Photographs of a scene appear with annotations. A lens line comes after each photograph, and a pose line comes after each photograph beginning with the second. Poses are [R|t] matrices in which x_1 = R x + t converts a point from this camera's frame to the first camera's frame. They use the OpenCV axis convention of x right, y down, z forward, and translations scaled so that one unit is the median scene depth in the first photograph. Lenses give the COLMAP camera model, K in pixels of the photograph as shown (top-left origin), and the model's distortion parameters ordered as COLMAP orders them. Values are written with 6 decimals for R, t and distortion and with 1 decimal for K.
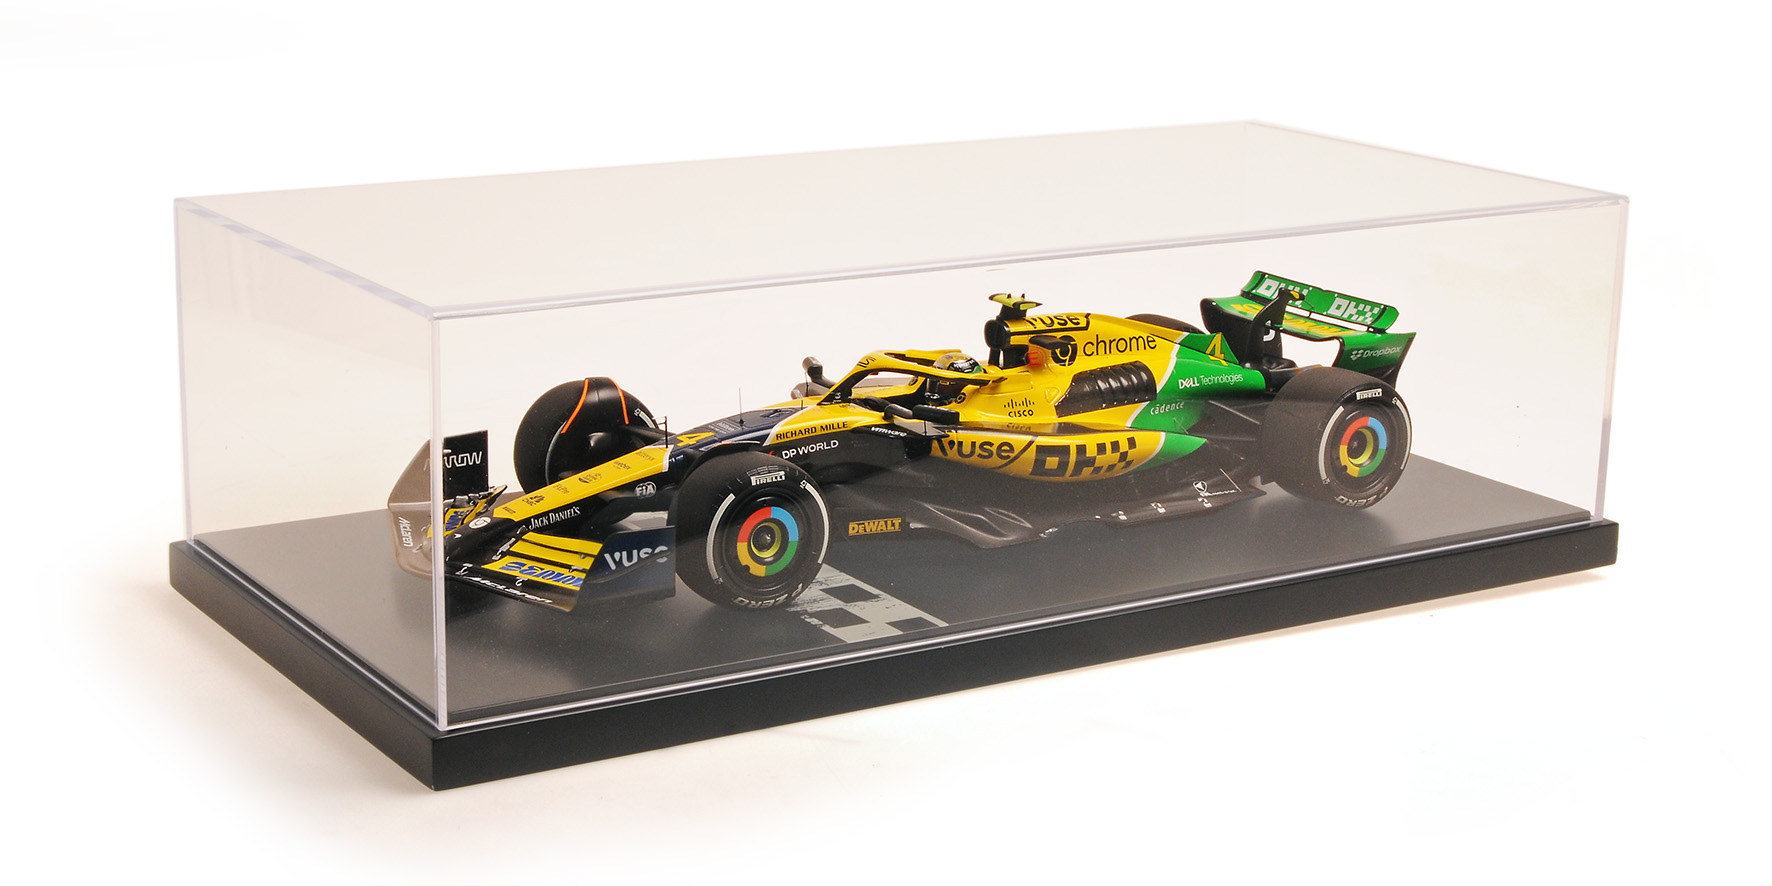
lens RADIAL K [[2884.2, 0, 886.0], [0, 2884.2, 443.0], [0, 0, 1]] dist [0.006672, -0.003925]
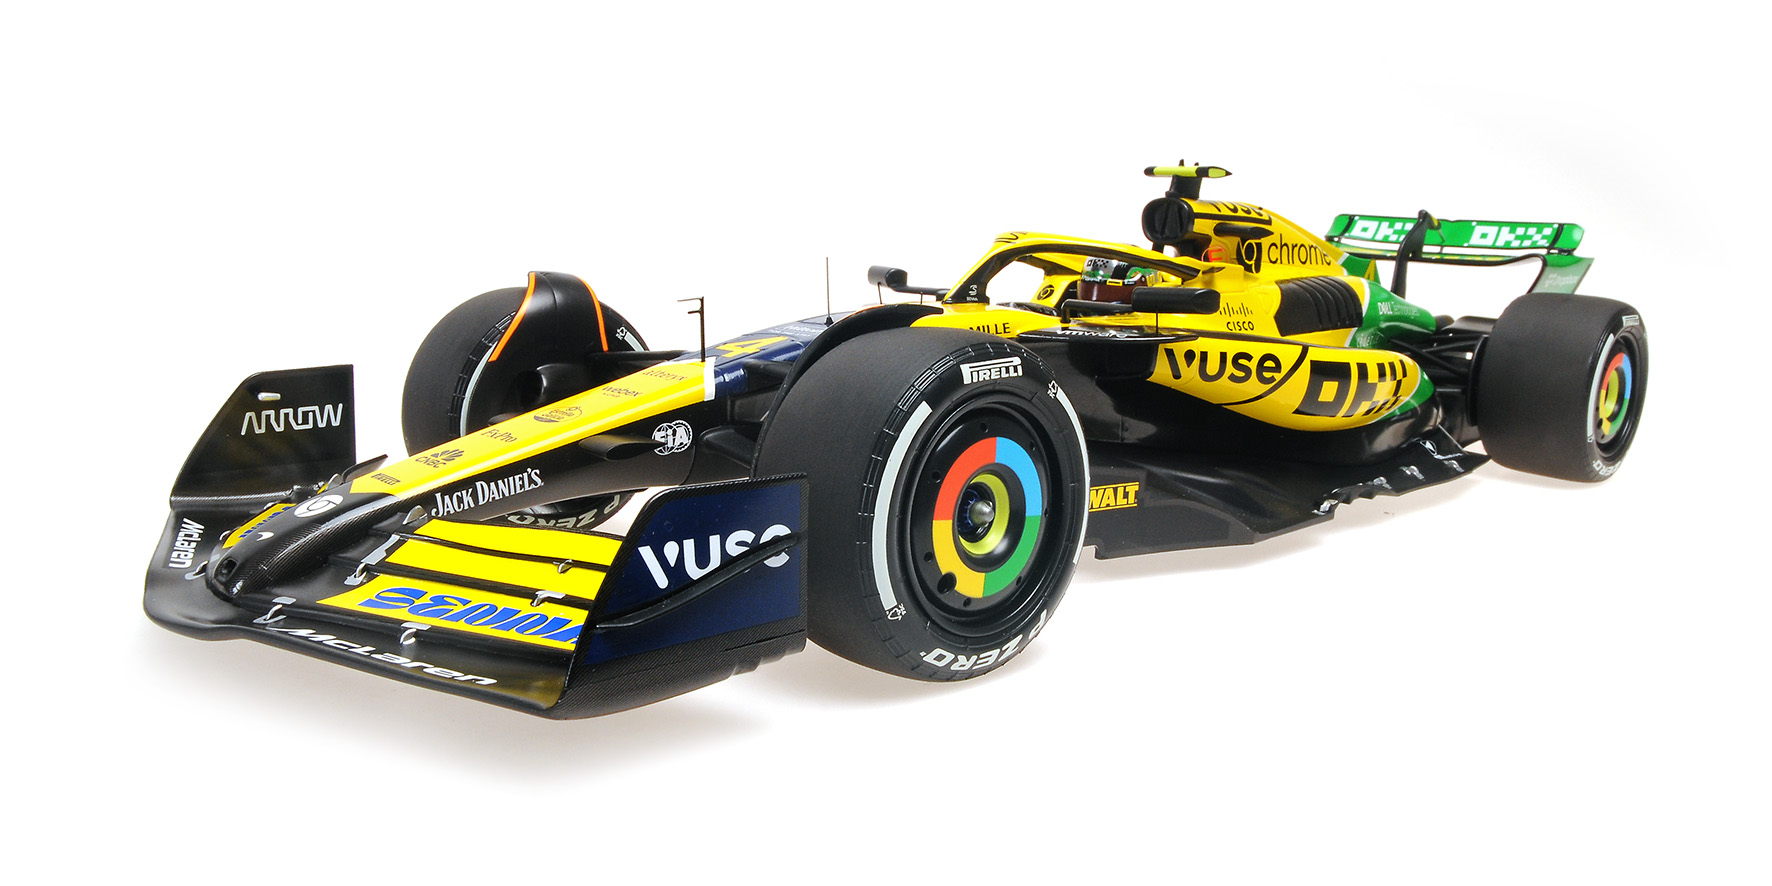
lens RADIAL K [[1453.7, 0, 888.4], [0, 1453.7, 402.5], [0, 0, 1]] dist [-0.099090, 0.000036]
pose [[0.982276, -0.025816, 0.185653, -0.088695], [0.045923, 0.993429, -0.104834, 0.036327], [-0.181727, 0.111501, 0.977007, 0.715478]]
